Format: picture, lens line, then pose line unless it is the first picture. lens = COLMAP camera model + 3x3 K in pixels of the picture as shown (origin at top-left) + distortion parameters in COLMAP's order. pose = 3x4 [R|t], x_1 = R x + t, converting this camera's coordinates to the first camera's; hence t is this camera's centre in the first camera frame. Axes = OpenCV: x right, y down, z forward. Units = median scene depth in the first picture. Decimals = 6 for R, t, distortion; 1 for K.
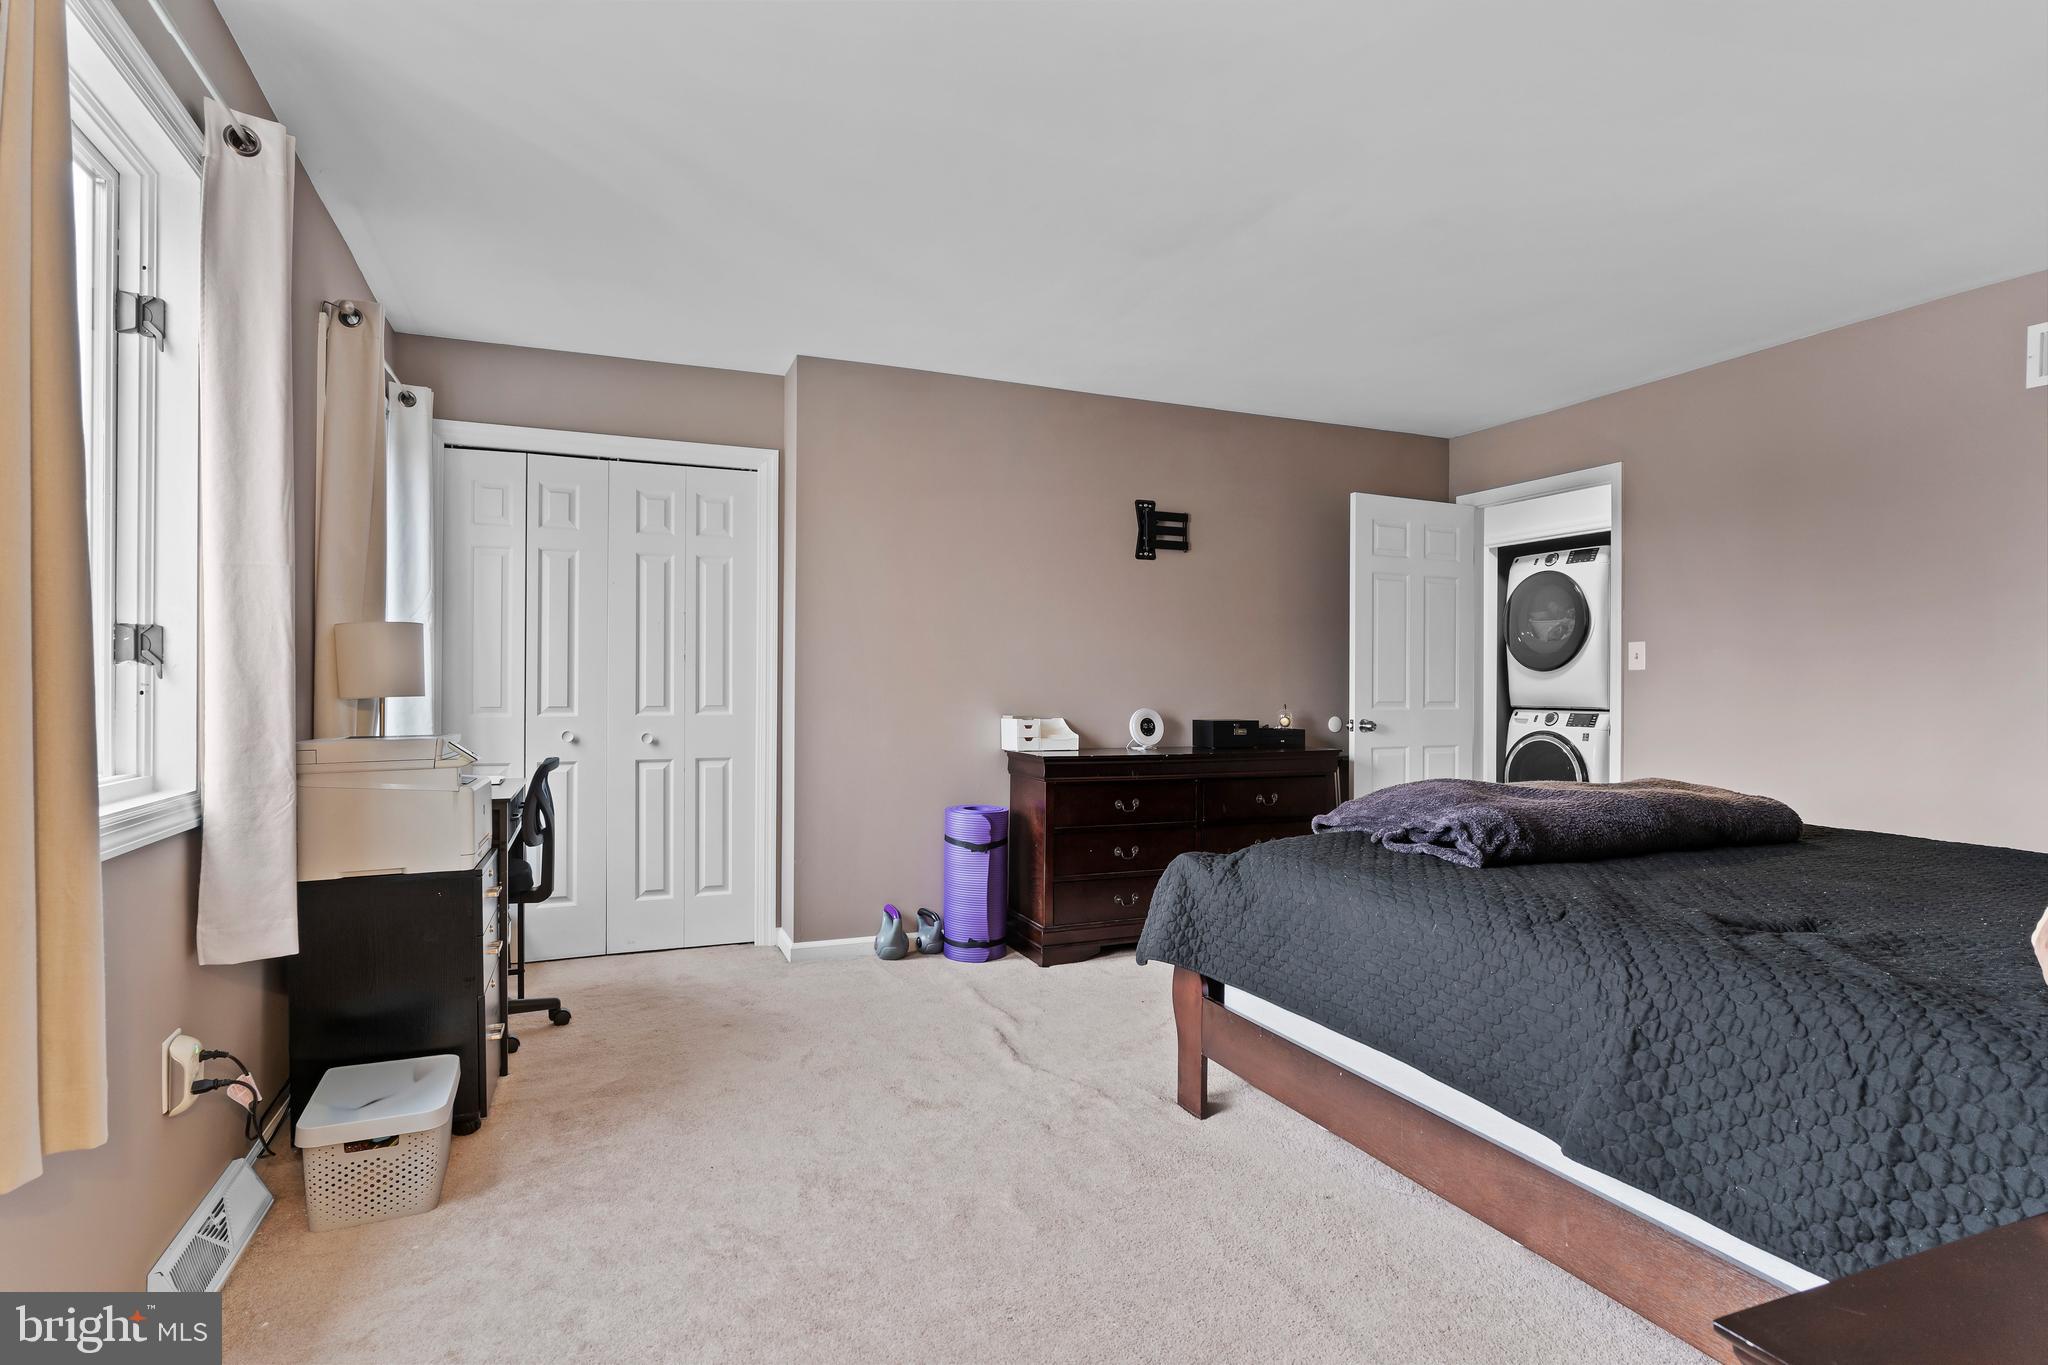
lens RADIAL K [[1024.0, 0, 1043.6], [0, 1024.0, 682.5], [0, 0, 1]] dist [-0.030132, 0.000312]
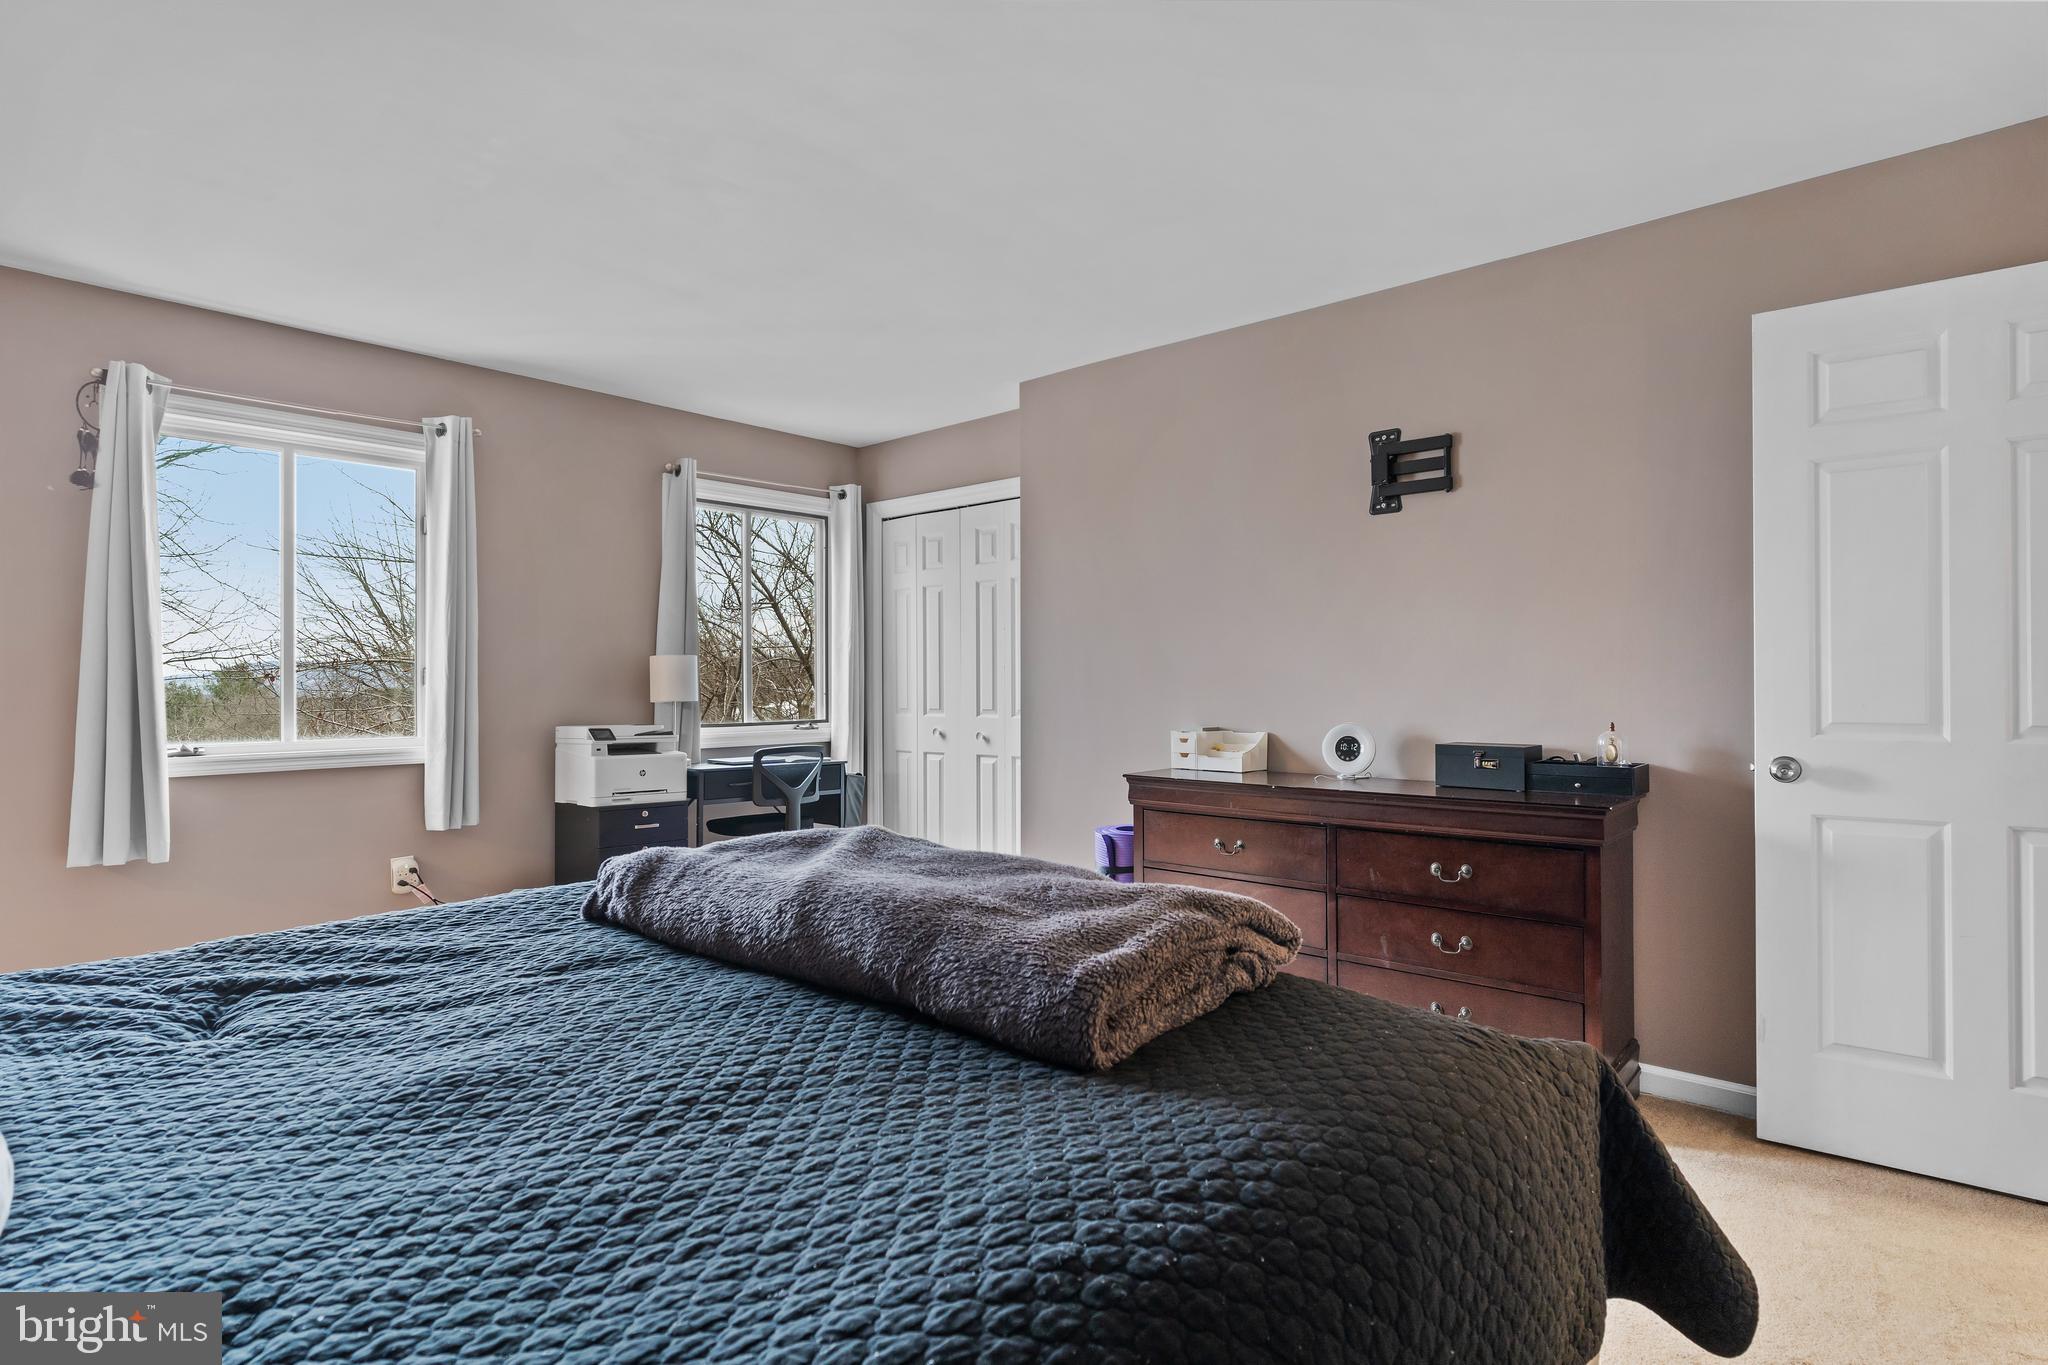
lens RADIAL K [[1052.4, 0, 1021.7], [0, 1052.4, 668.0], [0, 0, 1]] dist [0.000983, 0.000437]
pose [[0.423728, -0.021692, -0.905530, 0.656384], [0.009330, 0.999765, -0.019584, -0.000923], [0.905741, -0.000150, 0.423831, 0.462458]]
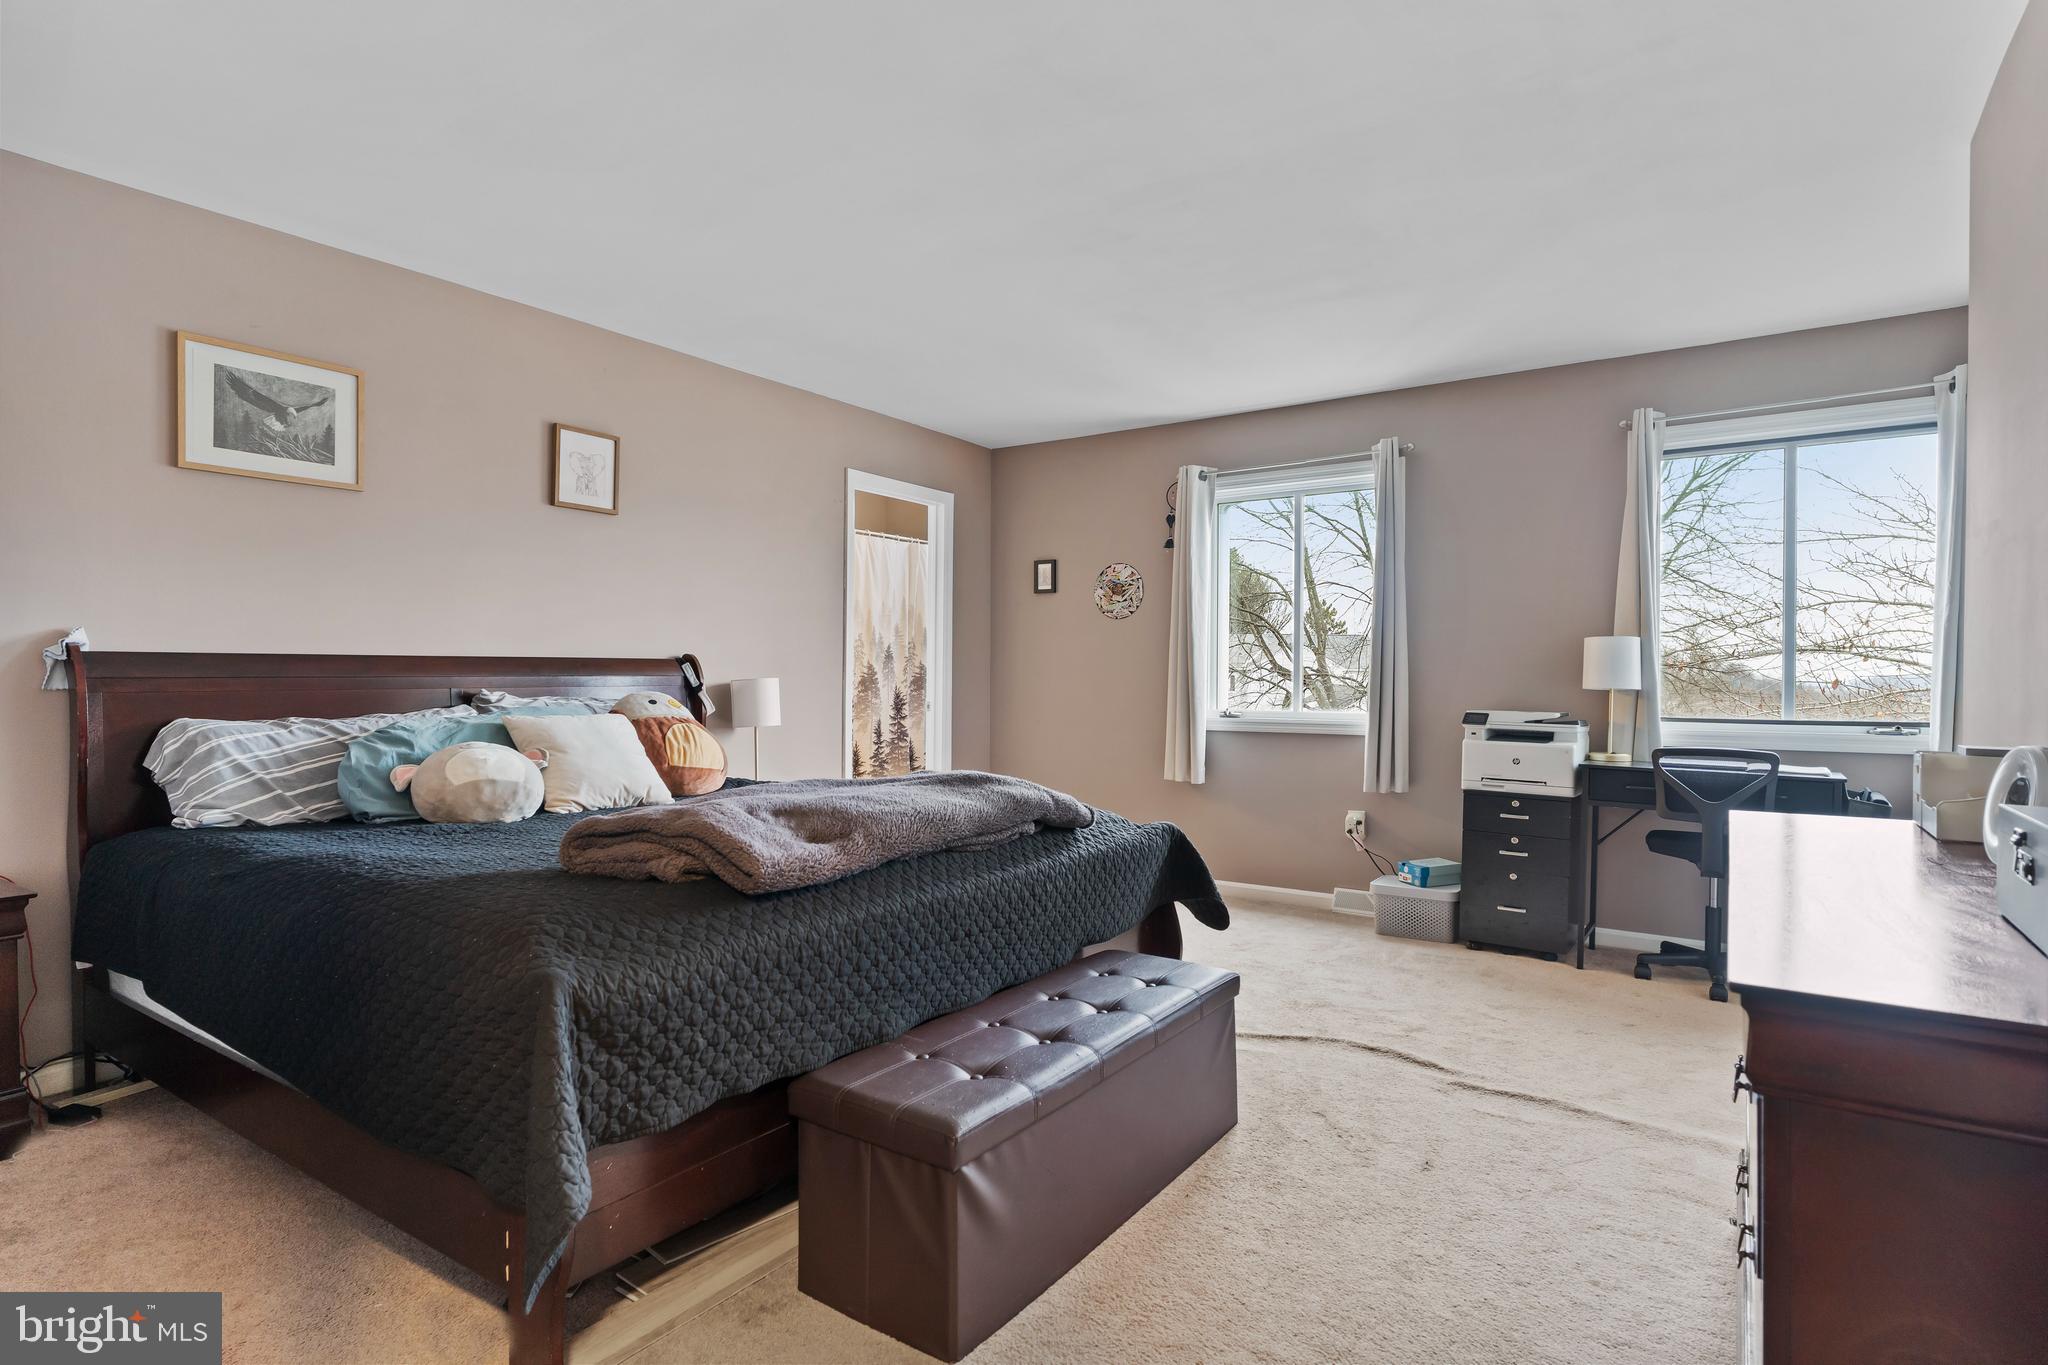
lens RADIAL K [[1024.0, 0, 1043.6], [0, 1024.0, 682.5], [0, 0, 1]] dist [-0.030132, 0.000312]
pose [[-0.847882, -0.010577, -0.530079, 0.472670], [-0.009894, 0.999943, -0.004125, 0.010883], [0.530092, 0.001747, -0.847938, 1.045665]]
